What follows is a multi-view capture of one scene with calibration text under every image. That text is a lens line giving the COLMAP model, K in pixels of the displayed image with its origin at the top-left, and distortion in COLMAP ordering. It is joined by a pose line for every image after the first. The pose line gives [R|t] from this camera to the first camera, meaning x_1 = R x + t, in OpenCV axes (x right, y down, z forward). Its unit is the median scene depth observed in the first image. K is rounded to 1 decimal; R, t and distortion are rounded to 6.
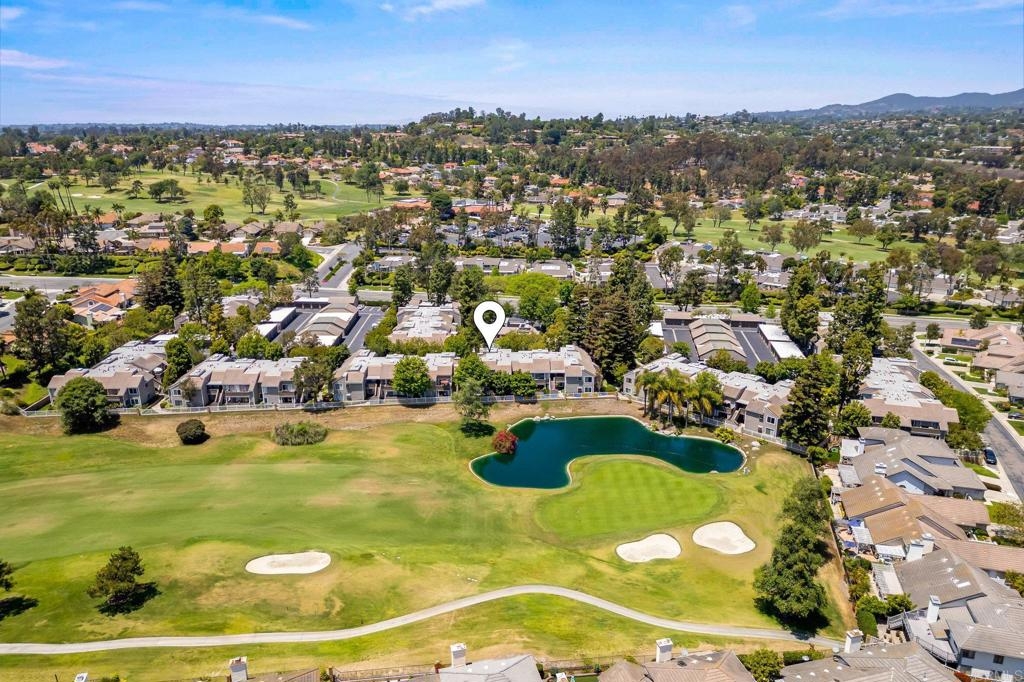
lens RADIAL K [[699.5, 0, 516.2], [0, 699.5, 346.6], [0, 0, 1]] dist [0.026648, -0.002509]
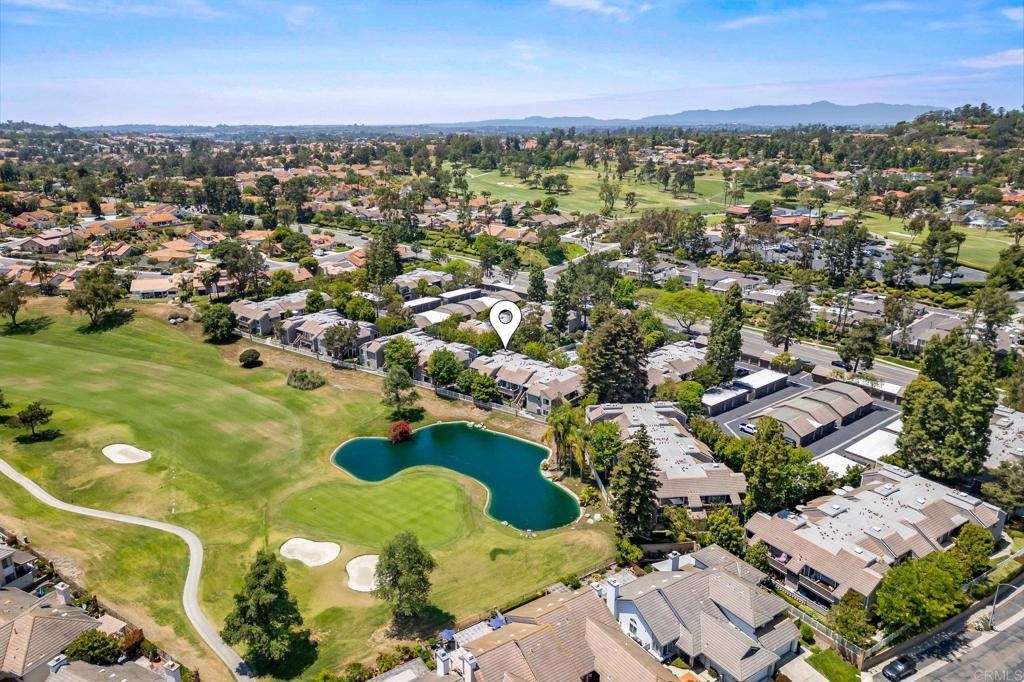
lens RADIAL K [[699.5, 0, 515.4], [0, 699.5, 335.7], [0, 0, 1]] dist [0.026648, -0.002509]
pose [[0.752026, 0.190708, -0.630941, 0.633802], [-0.200667, 0.978032, 0.056442, -0.081221], [0.627845, 0.084163, 0.773775, 0.254243]]
